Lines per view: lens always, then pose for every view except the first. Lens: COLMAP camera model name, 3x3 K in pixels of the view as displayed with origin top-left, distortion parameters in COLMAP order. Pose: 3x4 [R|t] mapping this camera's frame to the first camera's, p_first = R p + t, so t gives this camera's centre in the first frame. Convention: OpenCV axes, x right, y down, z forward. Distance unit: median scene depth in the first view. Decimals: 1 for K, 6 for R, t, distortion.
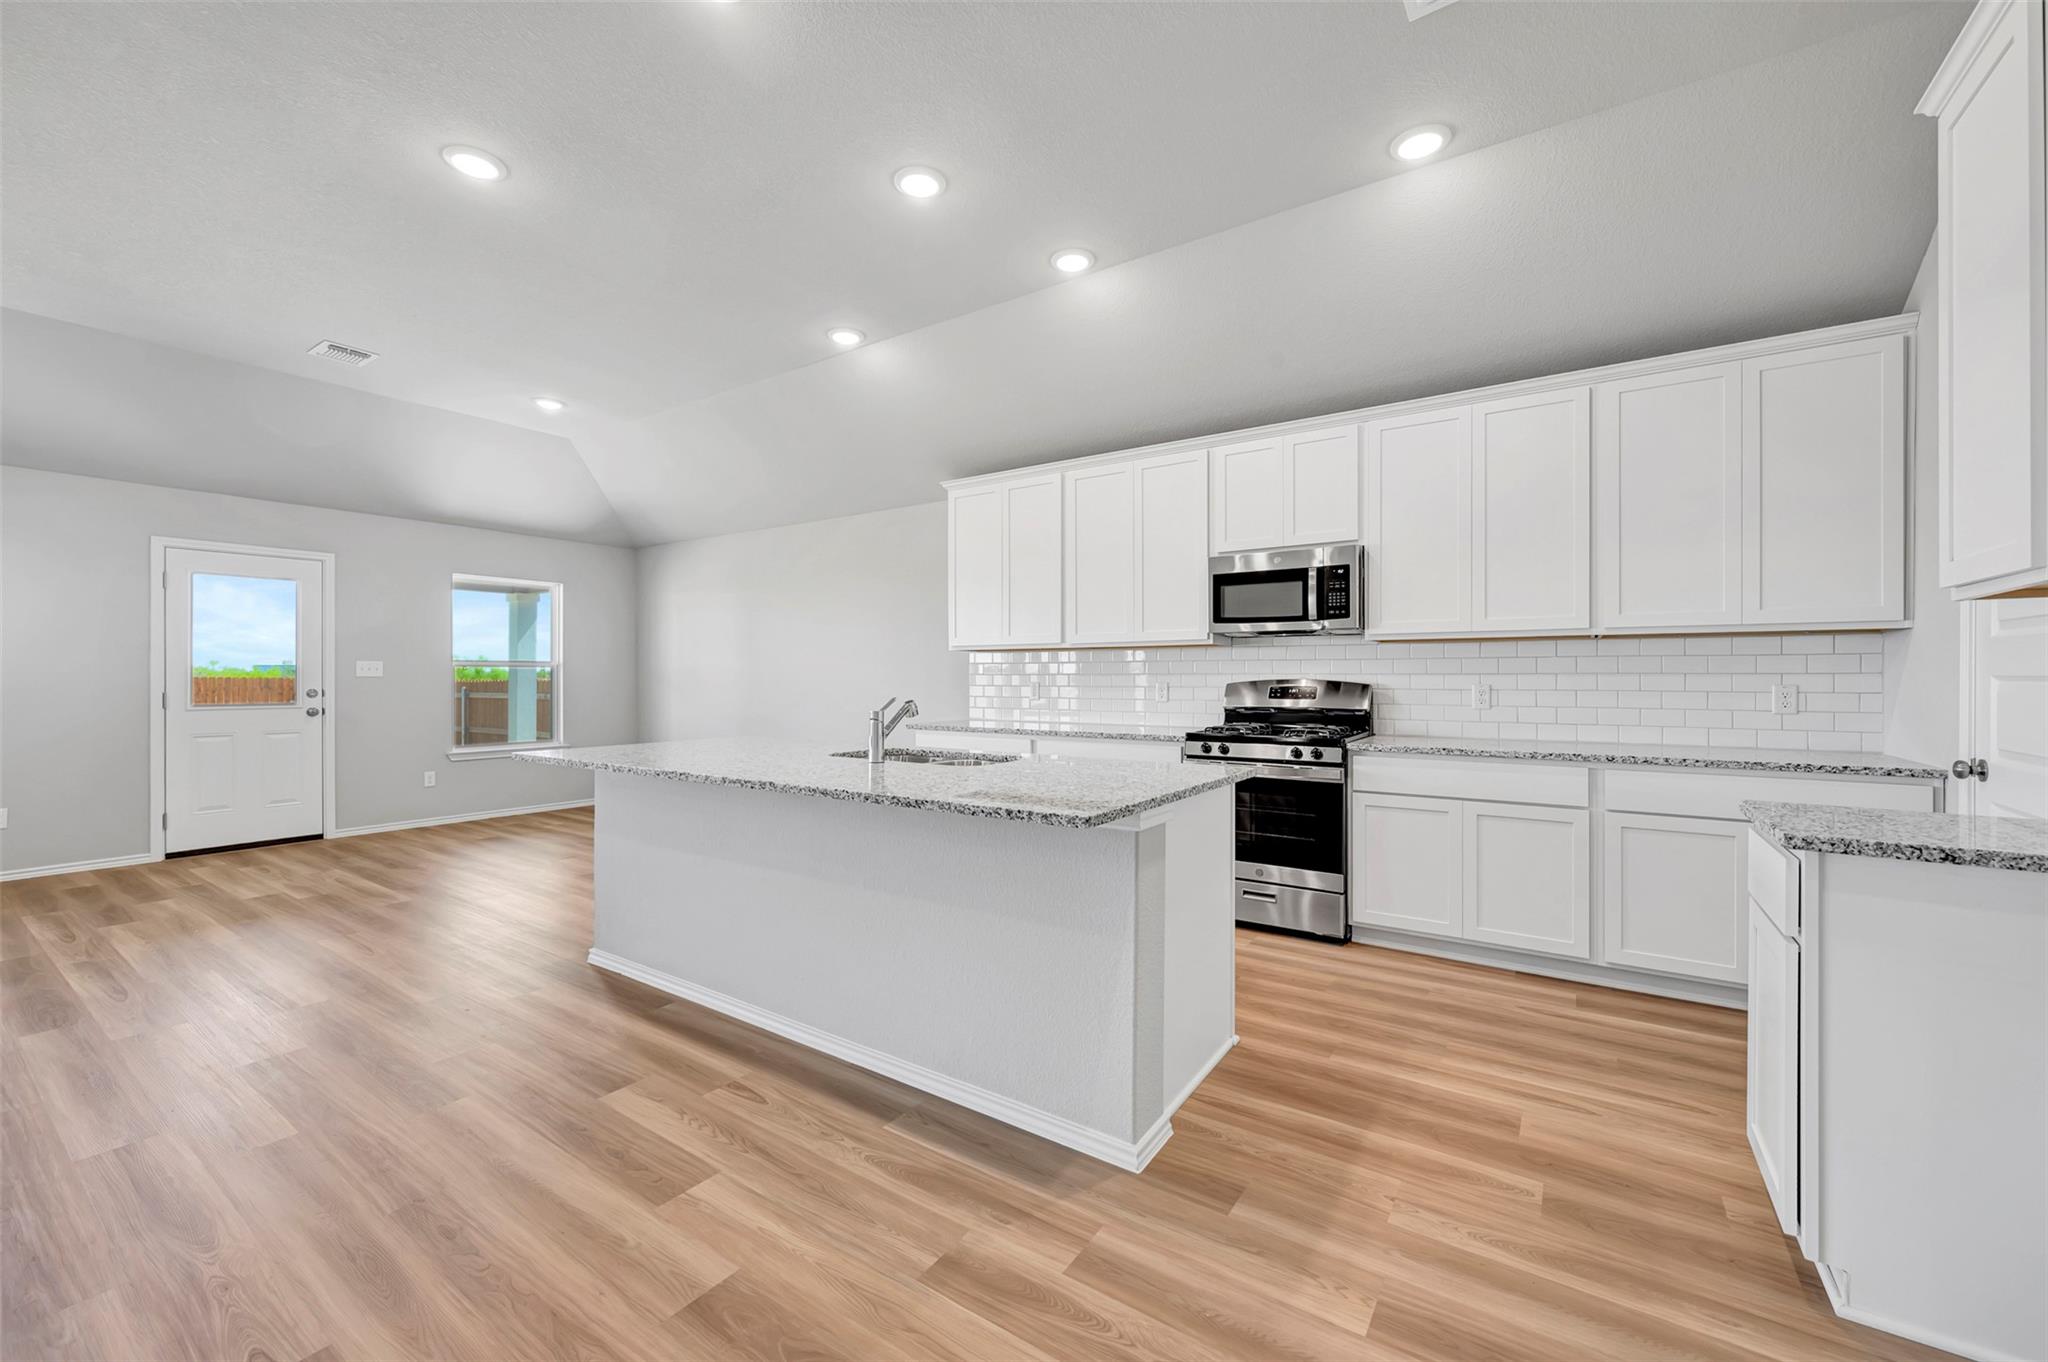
lens RADIAL K [[807.8, 0, 1026.1], [0, 807.8, 676.0], [0, 0, 1]] dist [-0.000377, 0.000191]
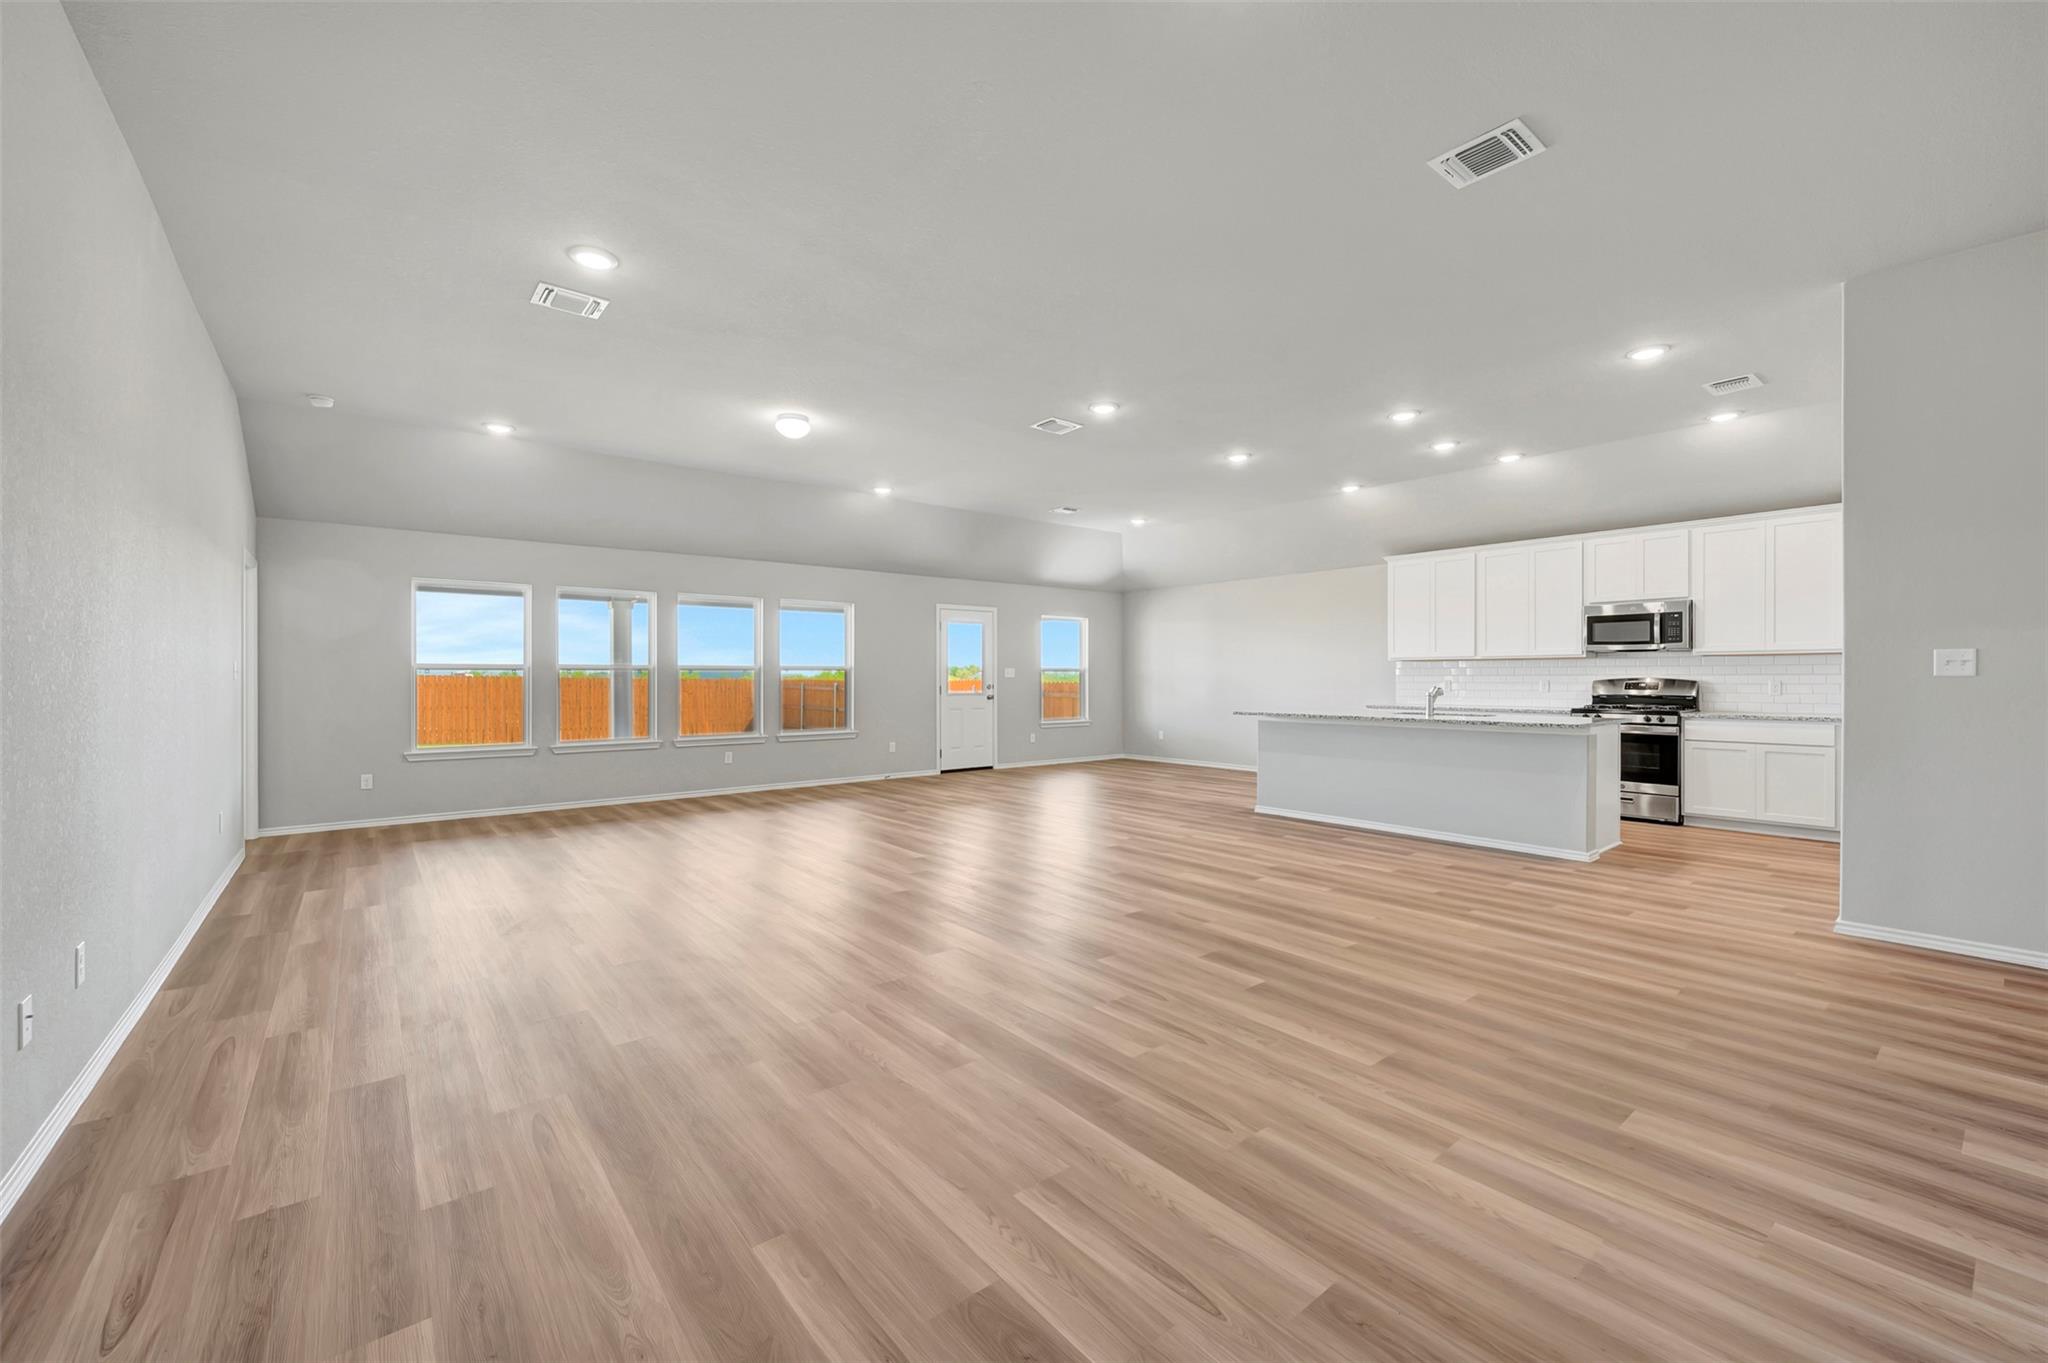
lens RADIAL K [[816.4, 0, 1031.2], [0, 816.4, 679.4], [0, 0, 1]] dist [0.001898, 0.000207]
pose [[0.958226, -0.001291, -0.286010, -0.436010], [0.002918, 0.999982, 0.005263, -0.005922], [0.285998, -0.005877, 0.958212, -1.078809]]
